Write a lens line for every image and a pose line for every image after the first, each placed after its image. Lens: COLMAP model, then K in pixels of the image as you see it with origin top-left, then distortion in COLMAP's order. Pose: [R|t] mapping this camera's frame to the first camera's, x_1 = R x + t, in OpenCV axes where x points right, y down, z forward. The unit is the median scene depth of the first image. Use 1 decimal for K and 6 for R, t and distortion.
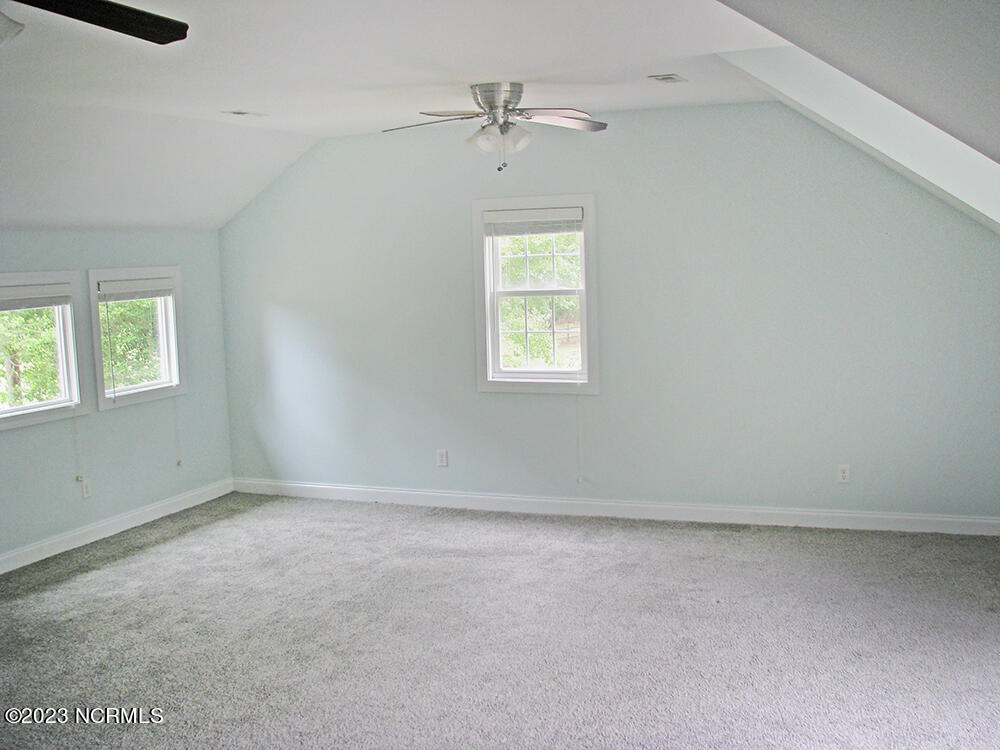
lens RADIAL K [[1065.1, 0, 500.0], [0, 1065.1, 375.0], [0, 0, 1]] dist [-0.216070, 0.337875]
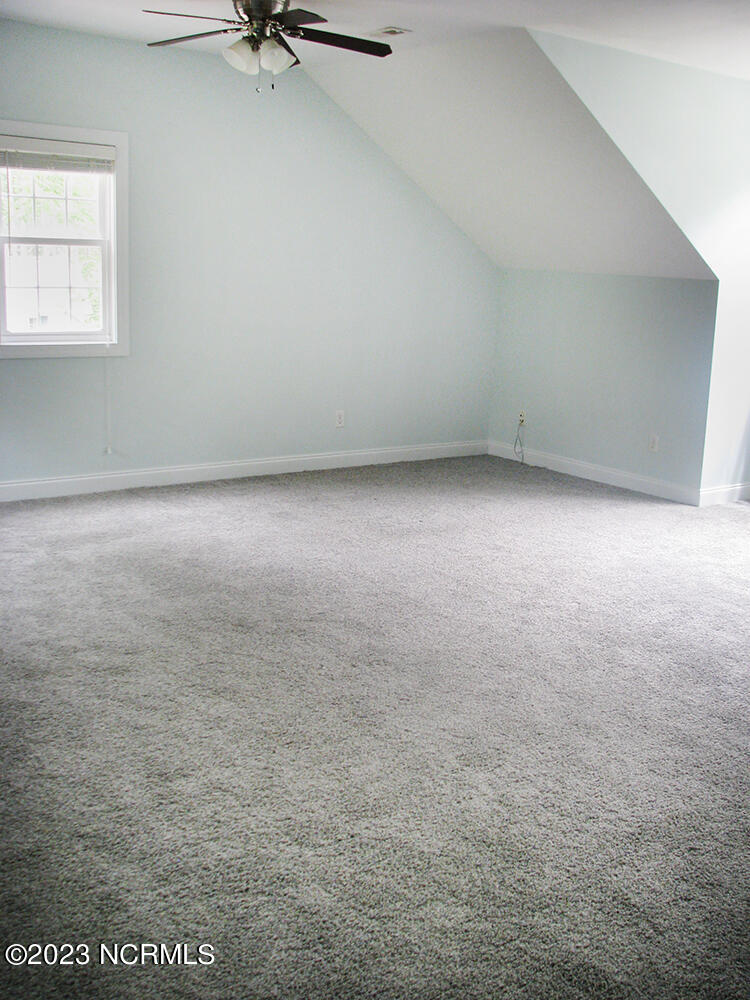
lens RADIAL K [[1090.9, 0, 375.0], [0, 1090.9, 500.0], [0, 0, 1]] dist [-0.070109, -0.002740]
pose [[0.528237, -0.126319, 0.839648, -0.611098], [0.038763, 0.991429, 0.124767, 0.033662], [-0.848212, -0.033360, 0.528606, 0.315668]]
